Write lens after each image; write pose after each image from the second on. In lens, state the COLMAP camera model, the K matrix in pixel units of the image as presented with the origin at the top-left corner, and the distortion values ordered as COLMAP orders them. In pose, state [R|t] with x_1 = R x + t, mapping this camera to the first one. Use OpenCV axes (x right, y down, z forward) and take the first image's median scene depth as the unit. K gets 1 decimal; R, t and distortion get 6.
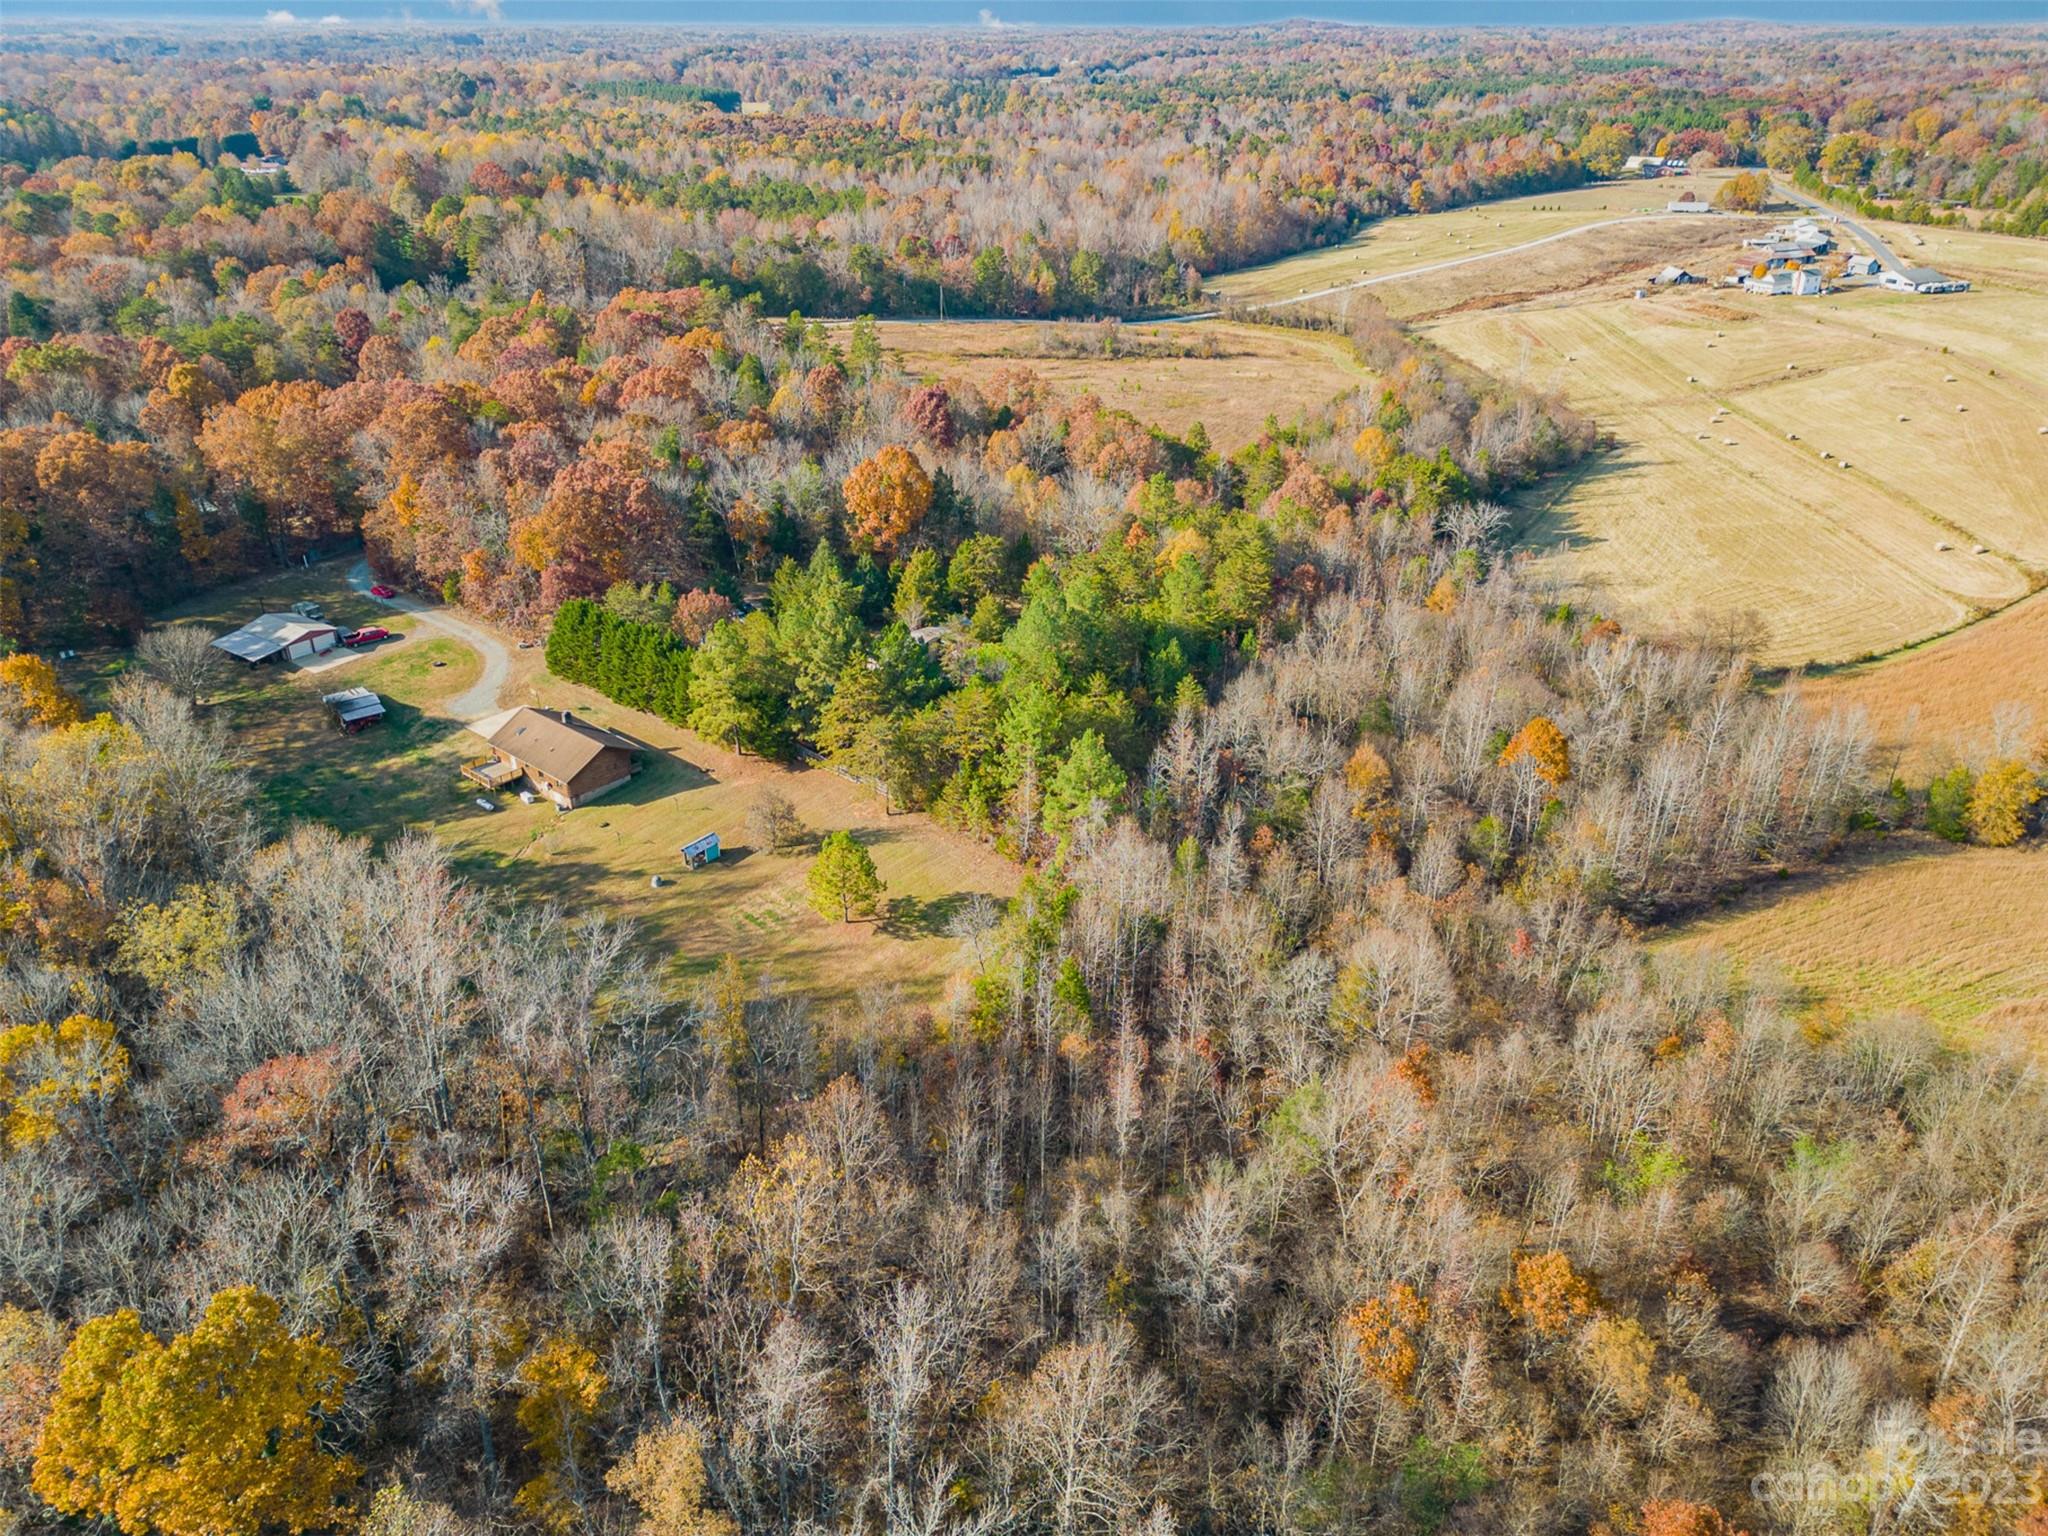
lens RADIAL K [[1399.3, 0, 1024.0], [0, 1399.3, 768.0], [0, 0, 1]] dist [0.039247, -0.001077]
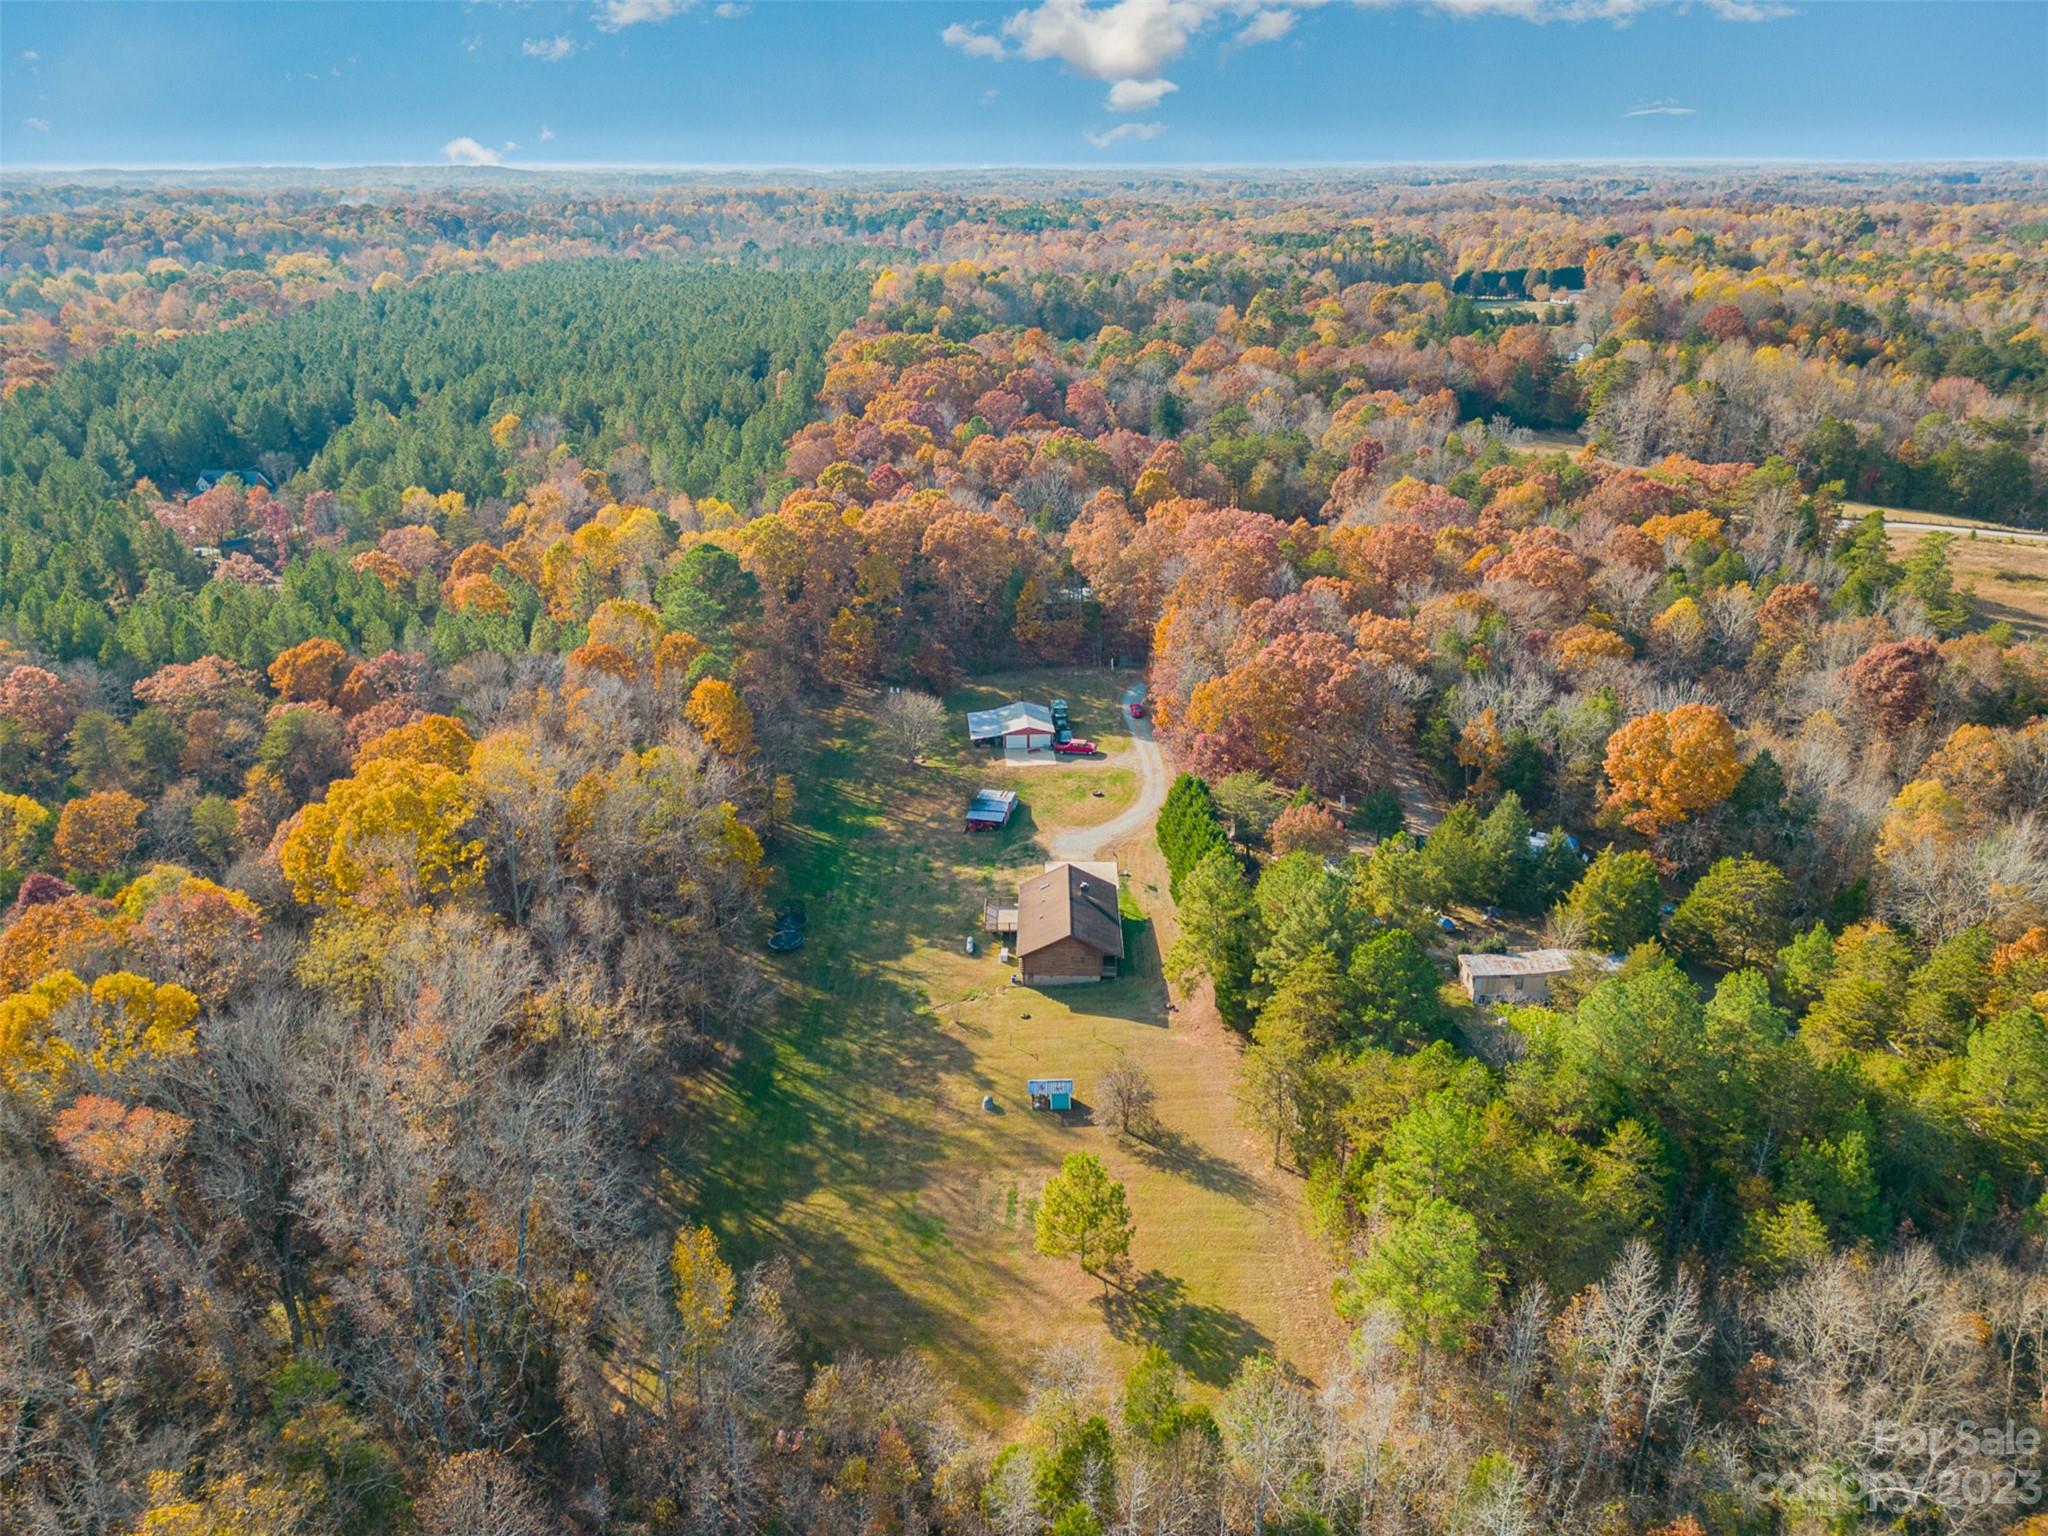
lens RADIAL K [[1399.3, 0, 1024.0], [0, 1399.3, 768.0], [0, 0, 1]] dist [0.039247, -0.001077]
pose [[0.638539, 0.294254, -0.711113, 0.247796], [-0.353789, 0.932827, 0.068316, -0.144071], [0.683448, 0.207961, 0.699750, 0.291000]]
